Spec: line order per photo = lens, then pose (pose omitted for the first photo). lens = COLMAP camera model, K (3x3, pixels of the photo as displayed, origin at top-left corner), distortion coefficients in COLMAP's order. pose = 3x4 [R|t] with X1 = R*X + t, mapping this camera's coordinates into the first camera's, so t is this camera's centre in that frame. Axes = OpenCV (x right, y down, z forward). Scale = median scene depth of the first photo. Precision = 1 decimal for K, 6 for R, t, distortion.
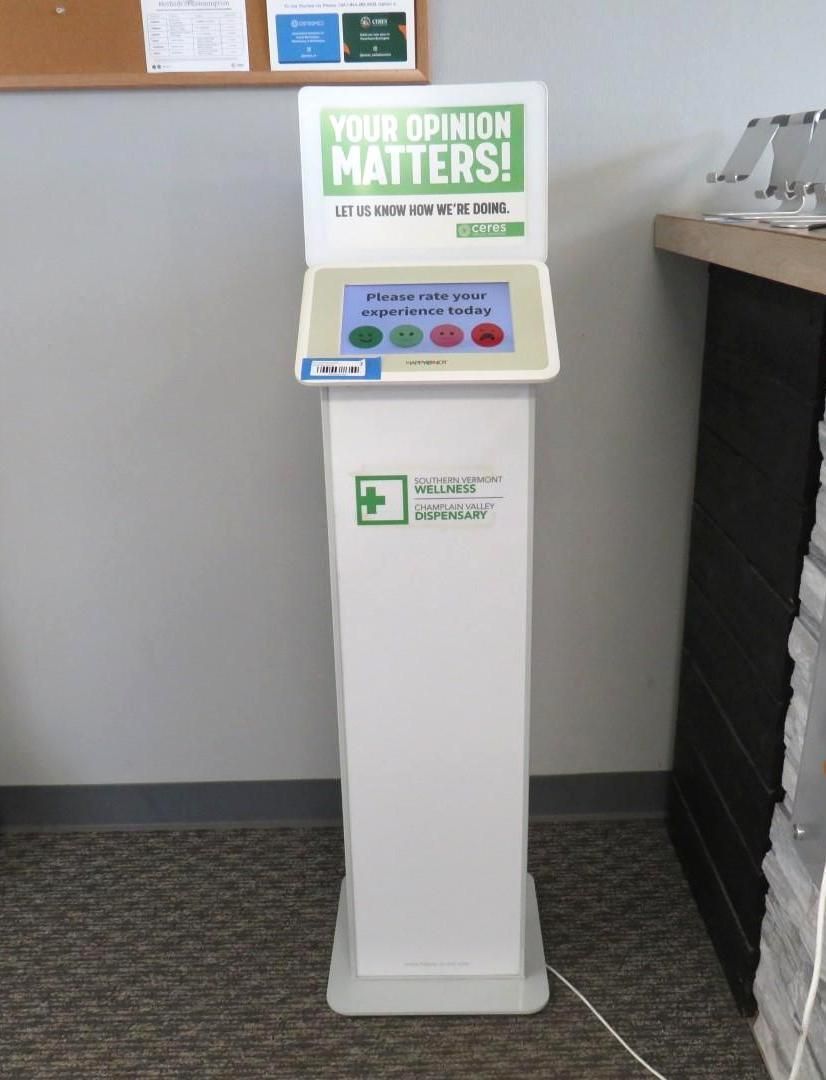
lens RADIAL K [[1011.4, 0, 417.2], [0, 1011.4, 542.7], [0, 0, 1]] dist [-0.004373, 0.000000]
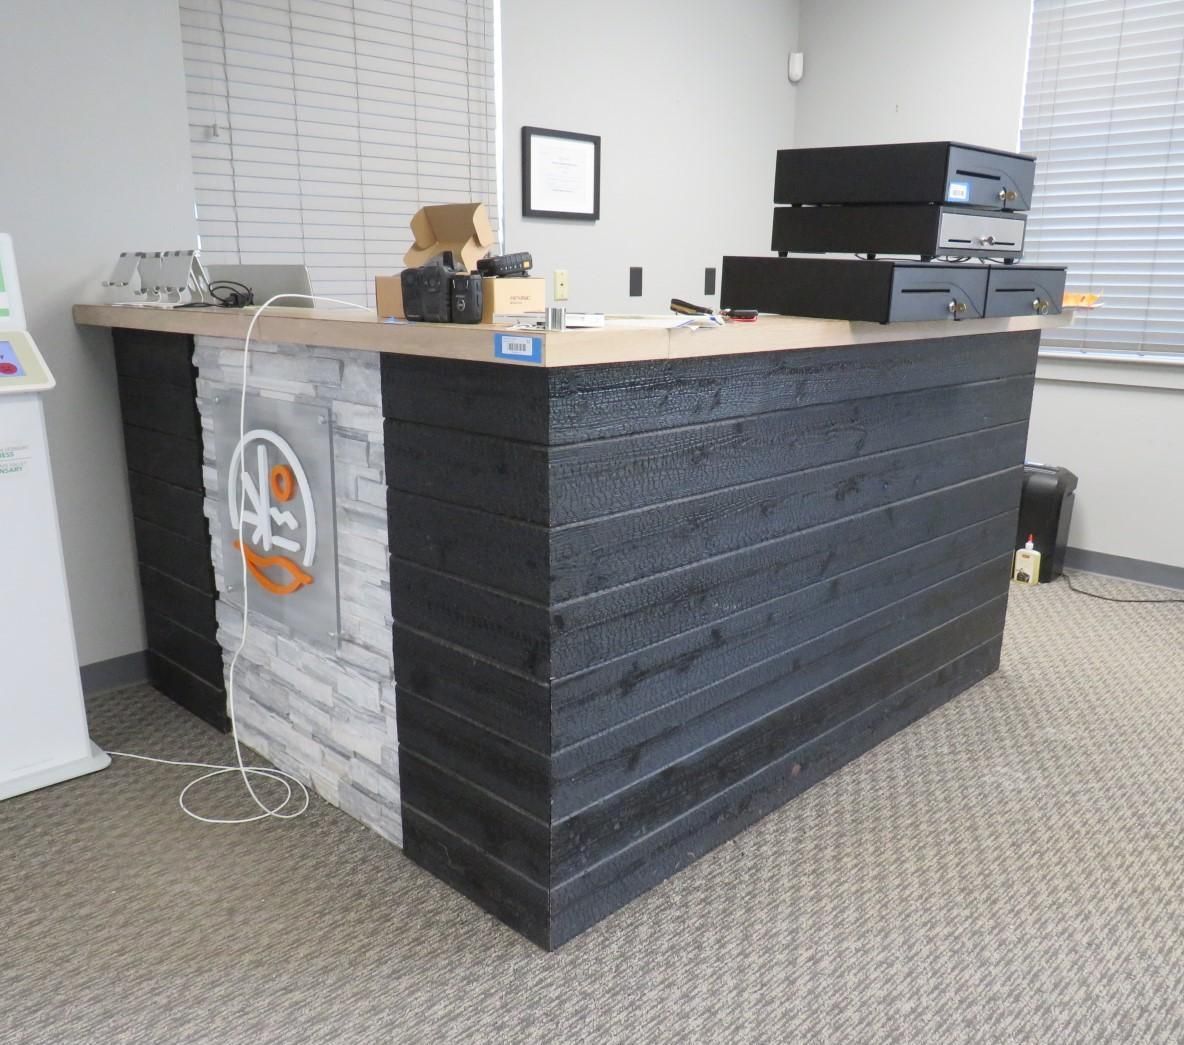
lens RADIAL K [[1013.1, 0, 593.7], [0, 1013.1, 522.5], [0, 0, 1]] dist [-0.046289, 0.003864]
pose [[0.708024, -0.150971, 0.689862, -0.424333], [0.229159, 0.973135, -0.022228, 0.318063], [-0.667973, 0.173826, 0.723599, -0.869420]]
